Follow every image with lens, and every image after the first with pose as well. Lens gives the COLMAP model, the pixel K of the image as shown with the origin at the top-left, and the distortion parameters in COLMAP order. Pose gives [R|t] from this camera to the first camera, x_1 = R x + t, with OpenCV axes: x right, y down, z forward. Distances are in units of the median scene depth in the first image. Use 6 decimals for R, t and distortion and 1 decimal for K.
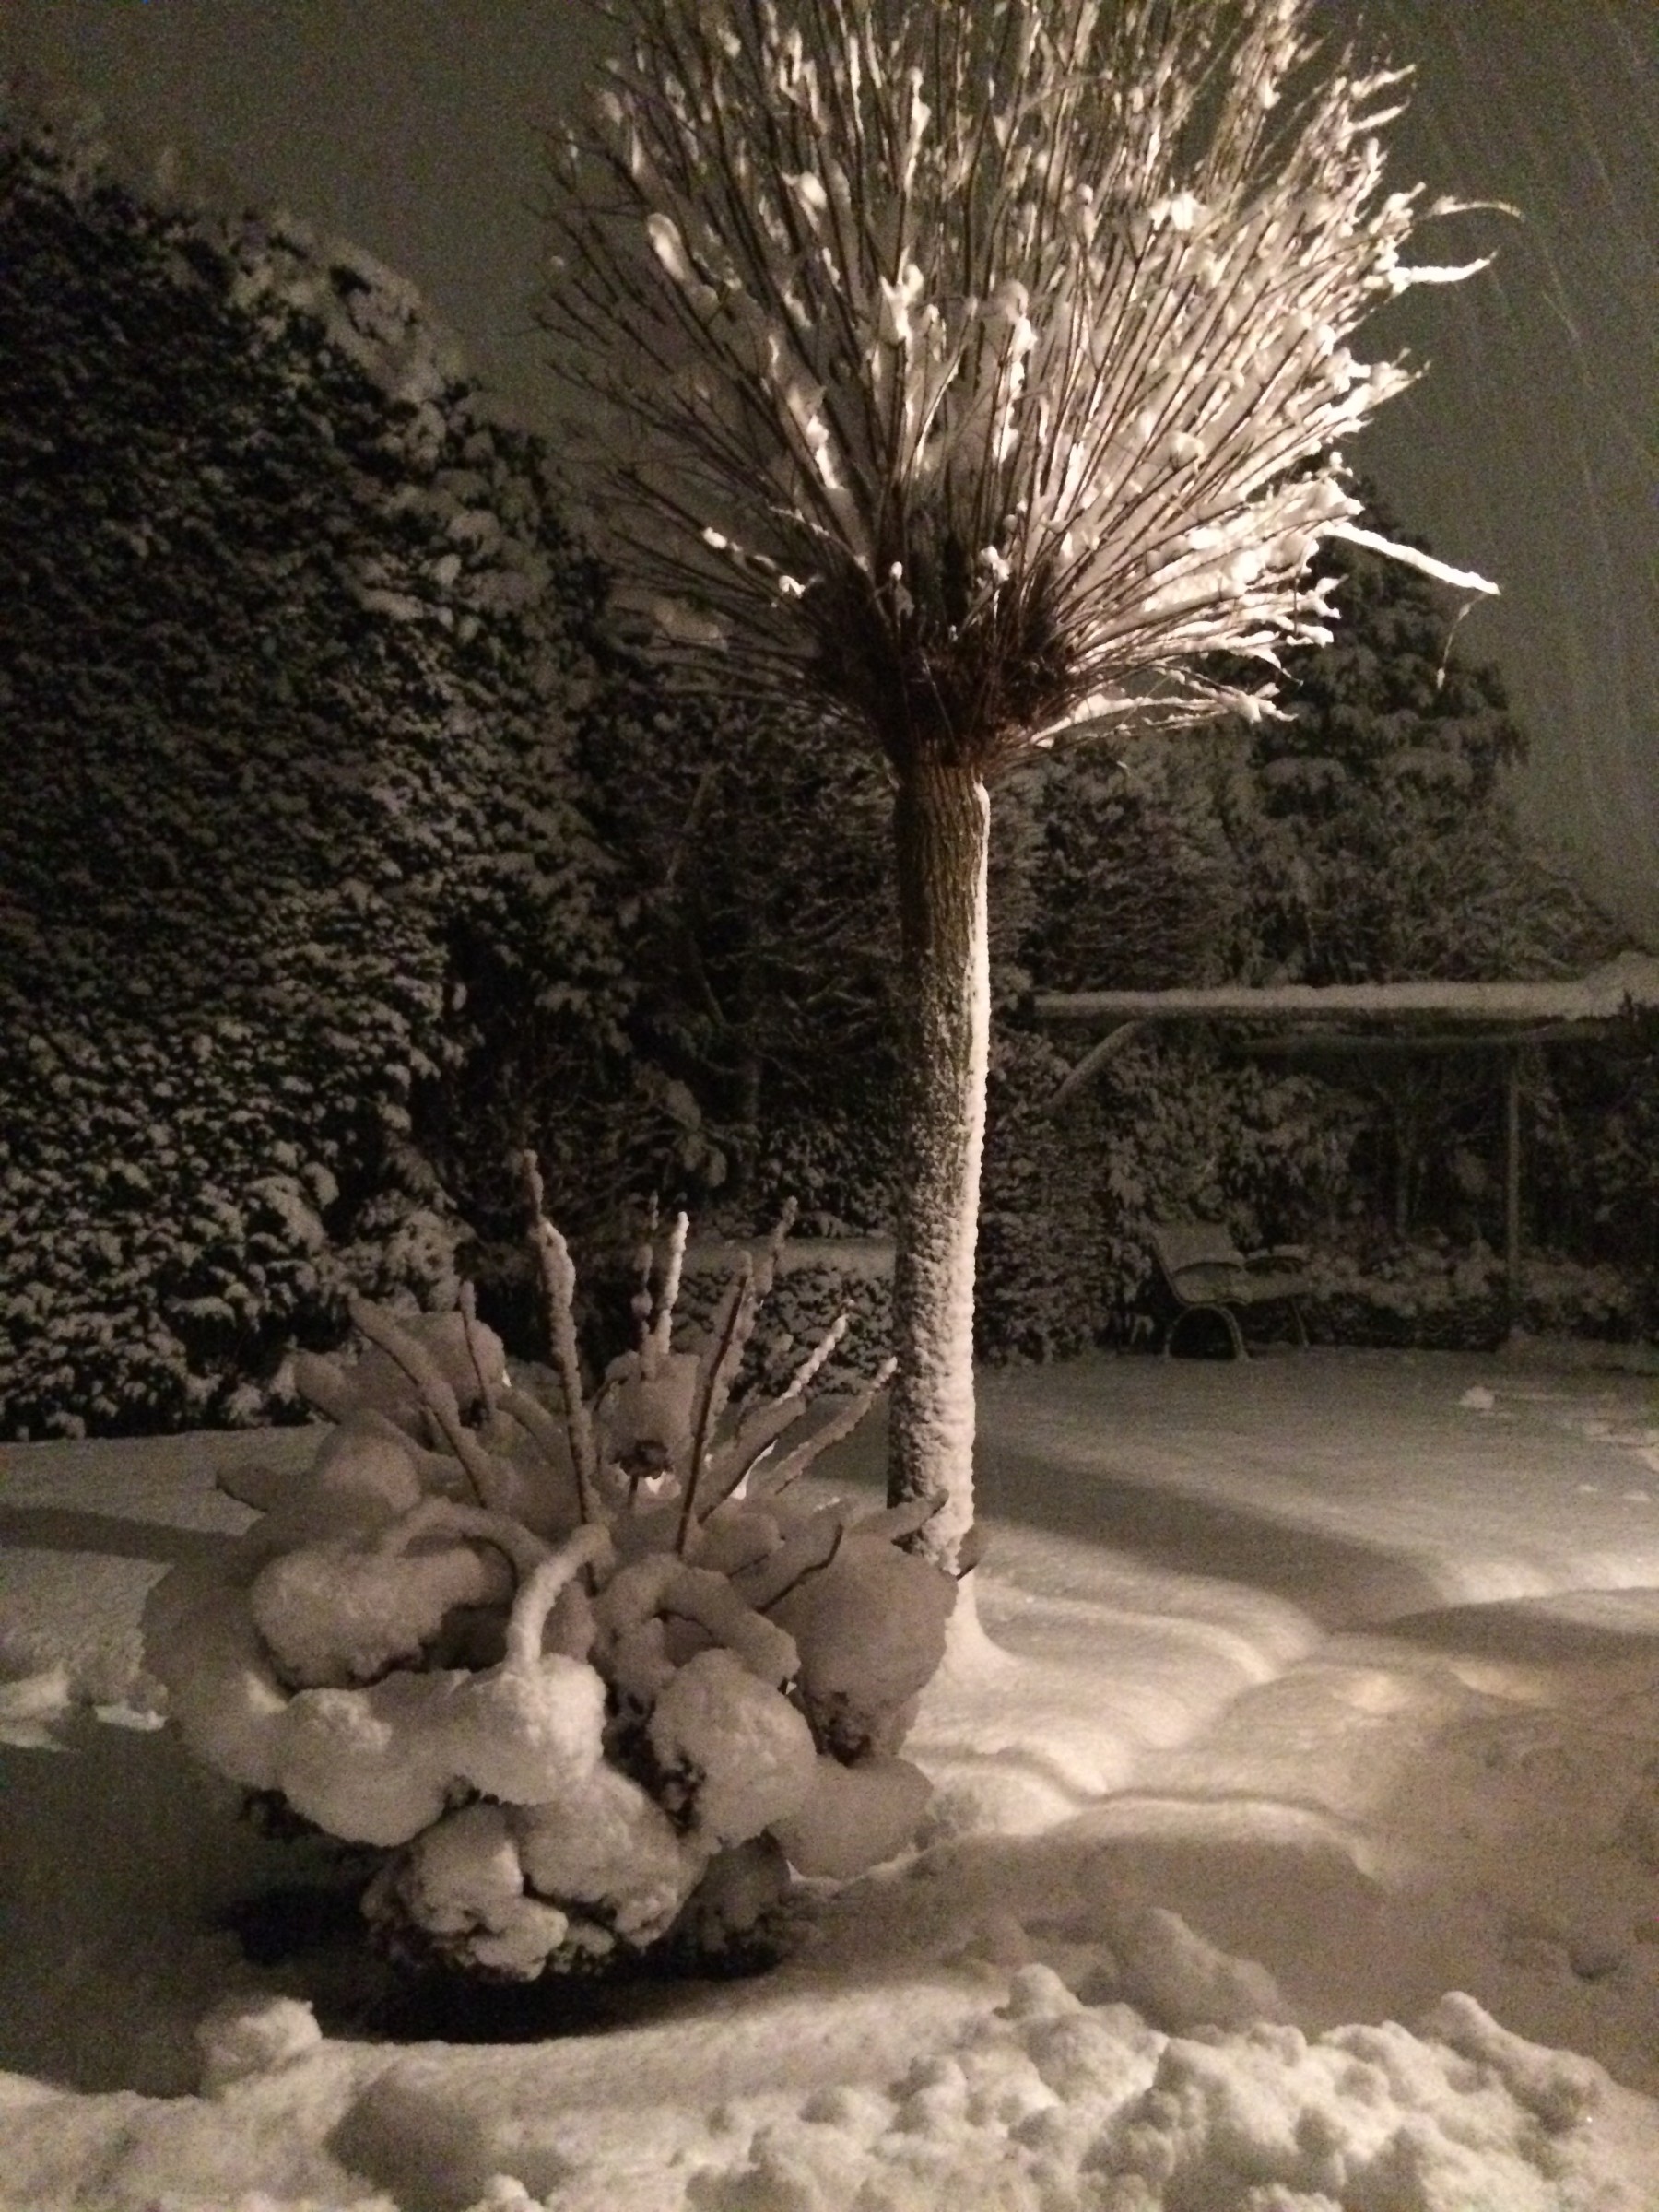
lens RADIAL K [[1834.2, 0, 829.5], [0, 1834.2, 1106.0], [0, 0, 1]] dist [0.144612, -0.231731]
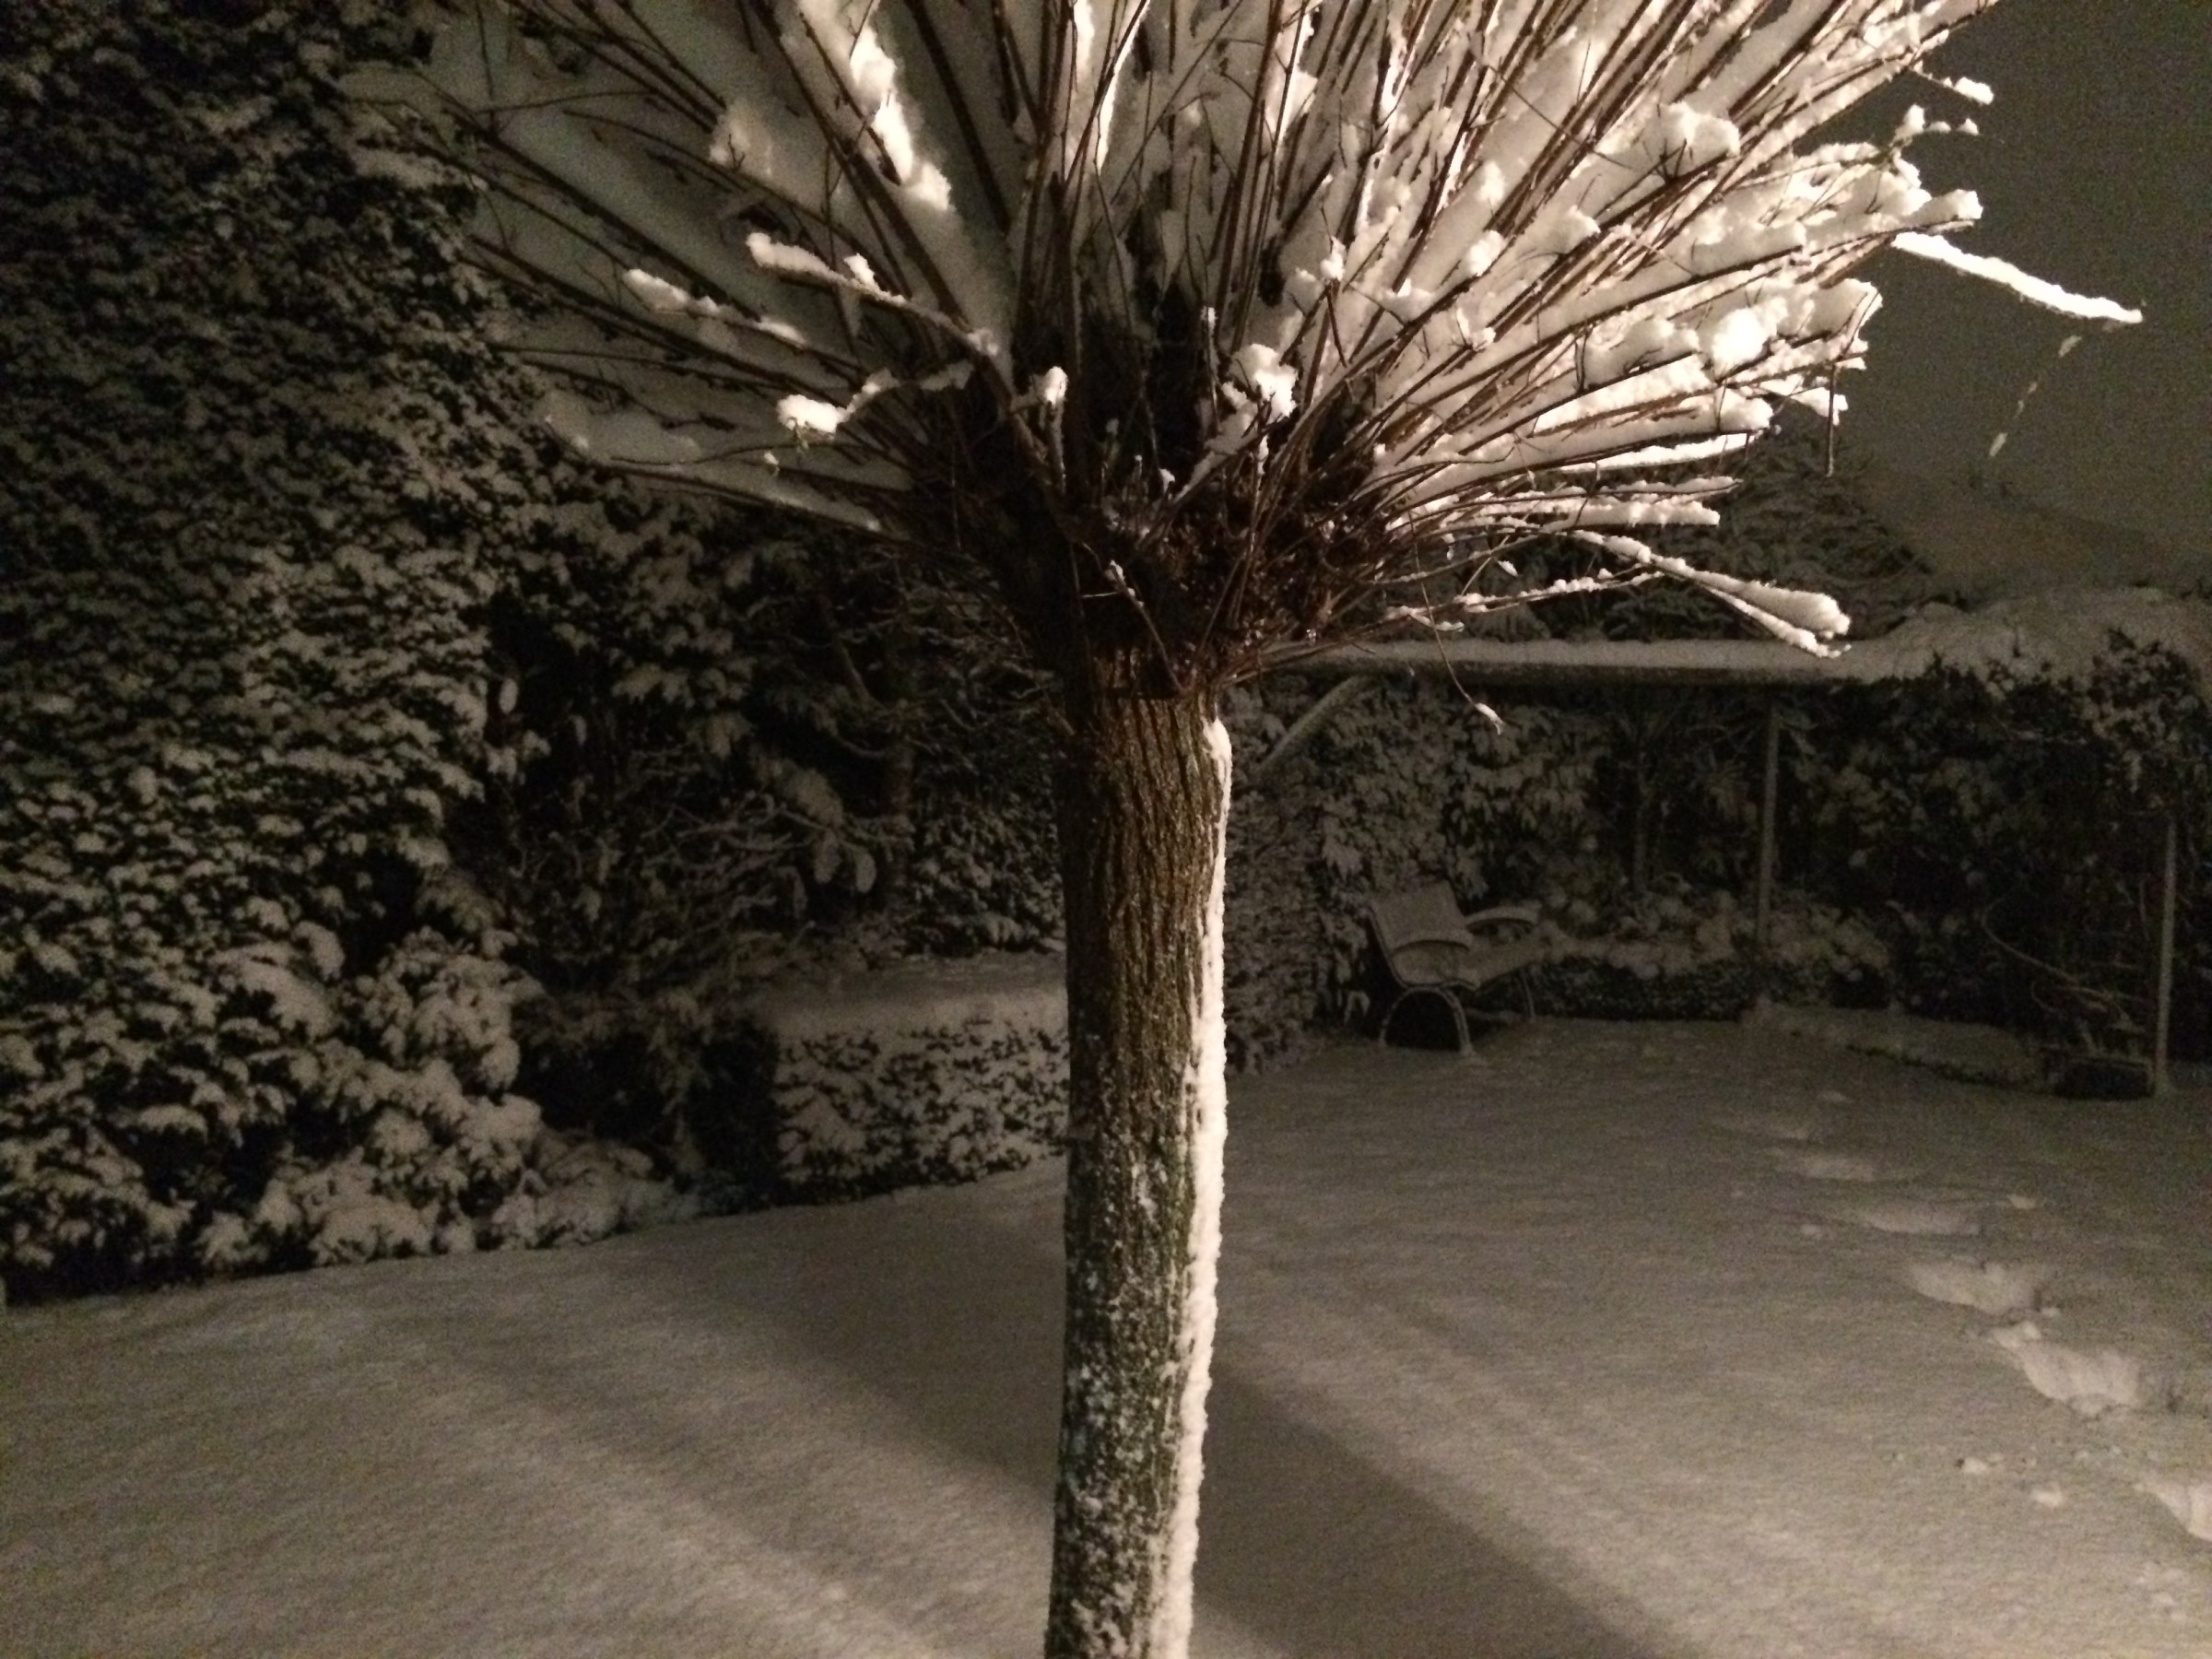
lens RADIAL K [[1834.2, 0, 1106.0], [0, 1834.2, 829.5], [0, 0, 1]] dist [0.144612, -0.231731]
pose [[0.998815, 0.007060, 0.048154, 0.011746], [-0.012362, 0.993774, 0.110724, -0.097006], [-0.047073, -0.111188, 0.992684, 0.224221]]
